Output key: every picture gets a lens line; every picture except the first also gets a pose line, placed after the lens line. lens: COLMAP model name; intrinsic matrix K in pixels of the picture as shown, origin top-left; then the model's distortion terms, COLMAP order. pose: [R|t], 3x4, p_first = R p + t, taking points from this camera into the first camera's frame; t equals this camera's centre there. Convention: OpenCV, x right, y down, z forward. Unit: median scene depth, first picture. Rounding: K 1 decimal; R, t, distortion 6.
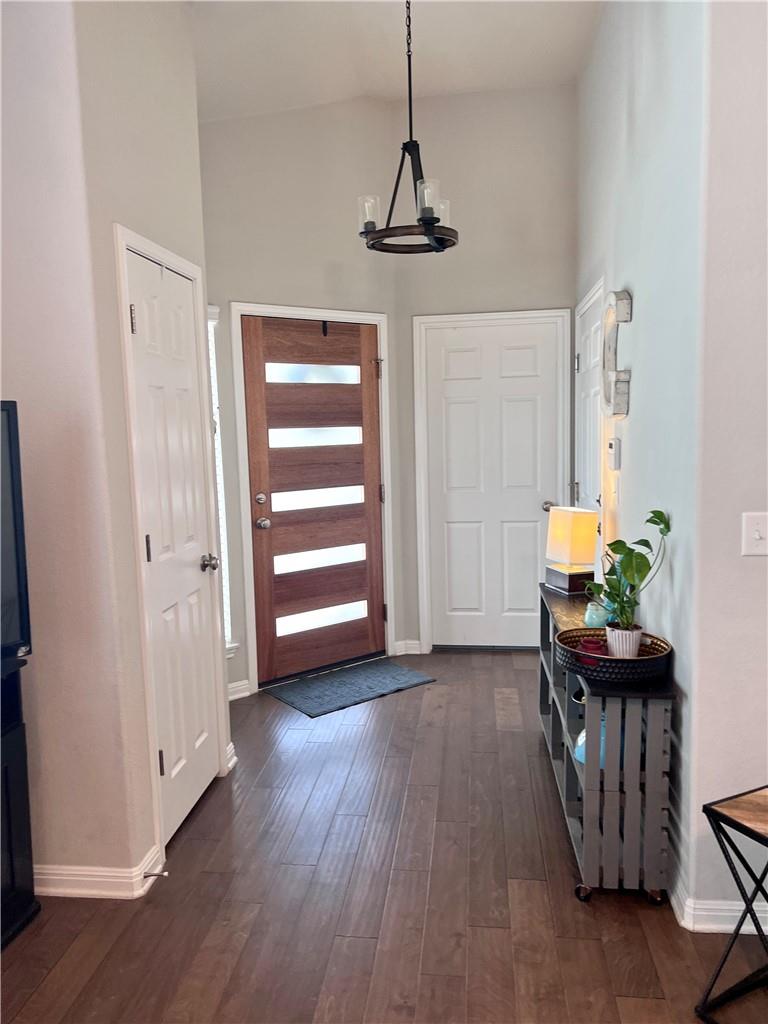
lens RADIAL K [[761.6, 0, 376.3], [0, 761.6, 516.2], [0, 0, 1]] dist [0.032620, -0.009117]
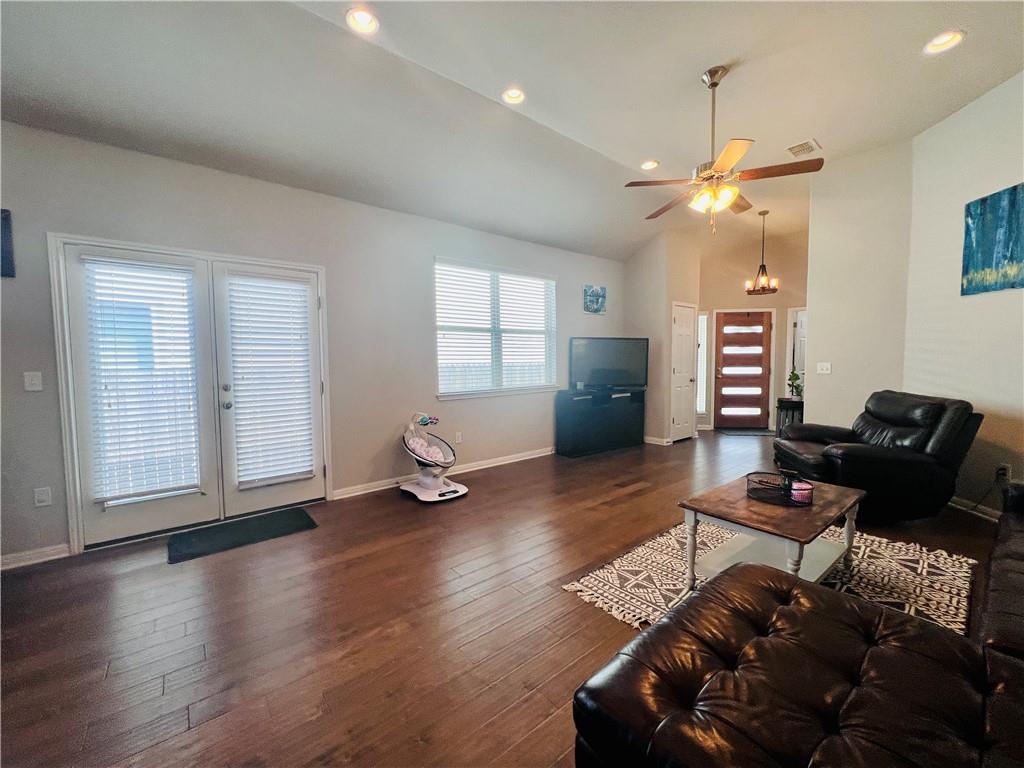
lens RADIAL K [[409.7, 0, 509.2], [0, 409.7, 383.1], [0, 0, 1]] dist [-0.003170, 0.000723]
pose [[0.723847, 0.060285, -0.687322, 0.387823], [-0.095830, 0.995304, -0.013624, 0.140851], [0.683273, 0.075727, 0.726225, -0.825932]]
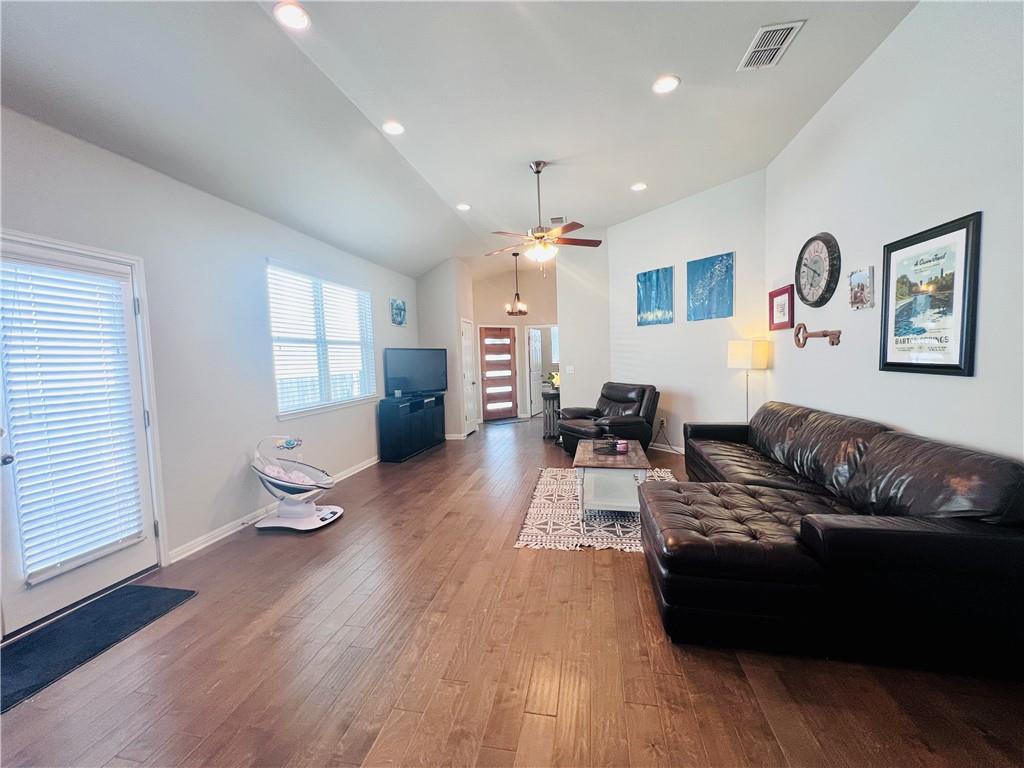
lens RADIAL K [[409.7, 0, 508.3], [0, 409.7, 383.3], [0, 0, 1]] dist [-0.003170, 0.000723]
pose [[0.997297, -0.003407, -0.073399, 0.127615], [-0.001222, 0.998017, -0.062929, 0.160491], [0.073468, 0.062849, 0.995315, -1.073309]]
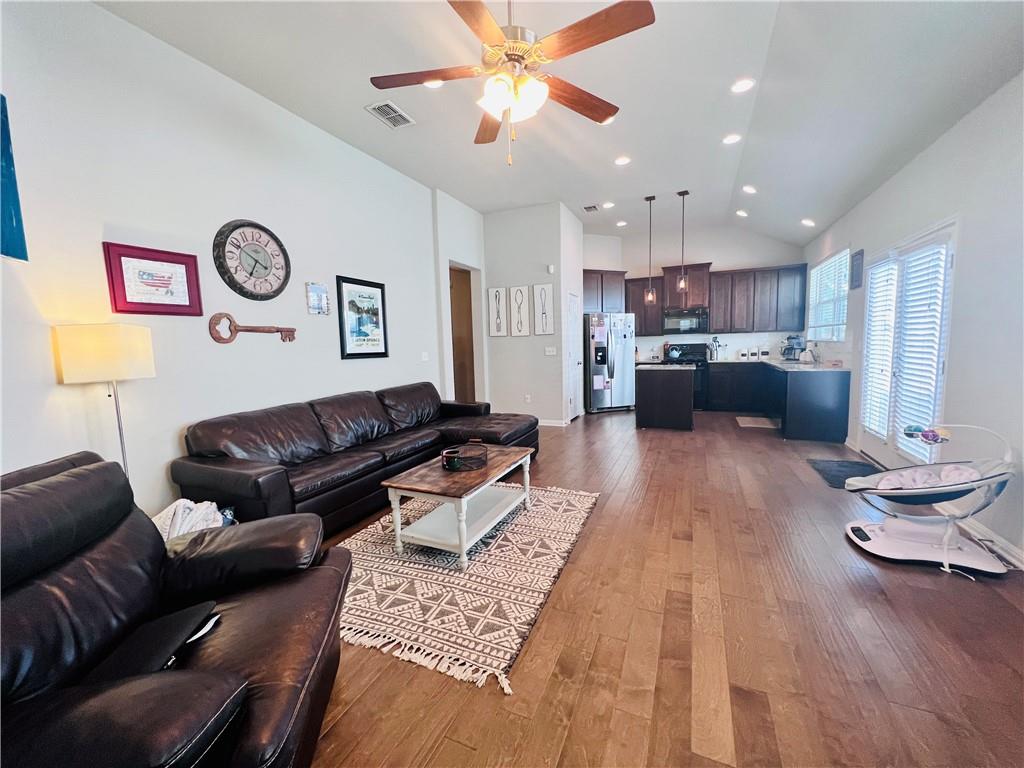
lens RADIAL K [[409.7, 0, 508.7], [0, 409.7, 383.9], [0, 0, 1]] dist [-0.003170, 0.000723]
pose [[-0.955180, 0.025239, 0.294946, 0.014164], [0.090592, 0.973478, 0.210081, -0.010089], [-0.281821, 0.227385, -0.932133, 0.398989]]
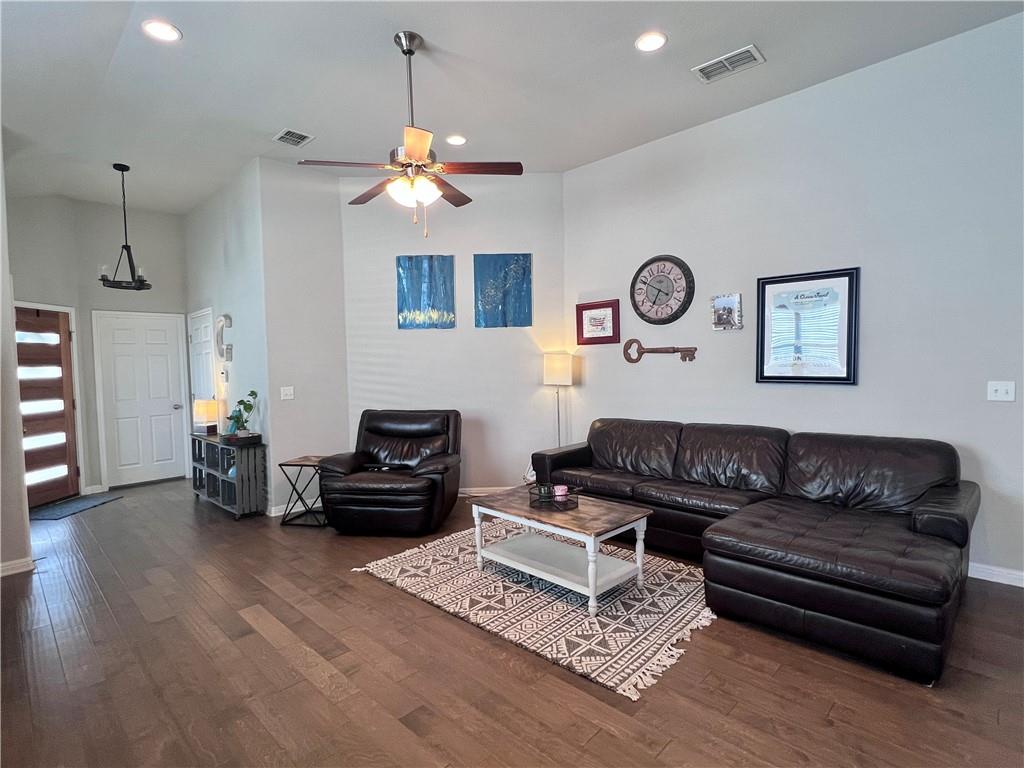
lens RADIAL K [[516.6, 0, 505.6], [0, 516.6, 383.9], [0, 0, 1]] dist [-0.001964, -0.000901]
pose [[0.608088, -0.019565, 0.793628, -0.376179], [0.103920, 0.993056, -0.055143, 0.105372], [-0.787038, 0.116006, 0.605899, -0.606708]]
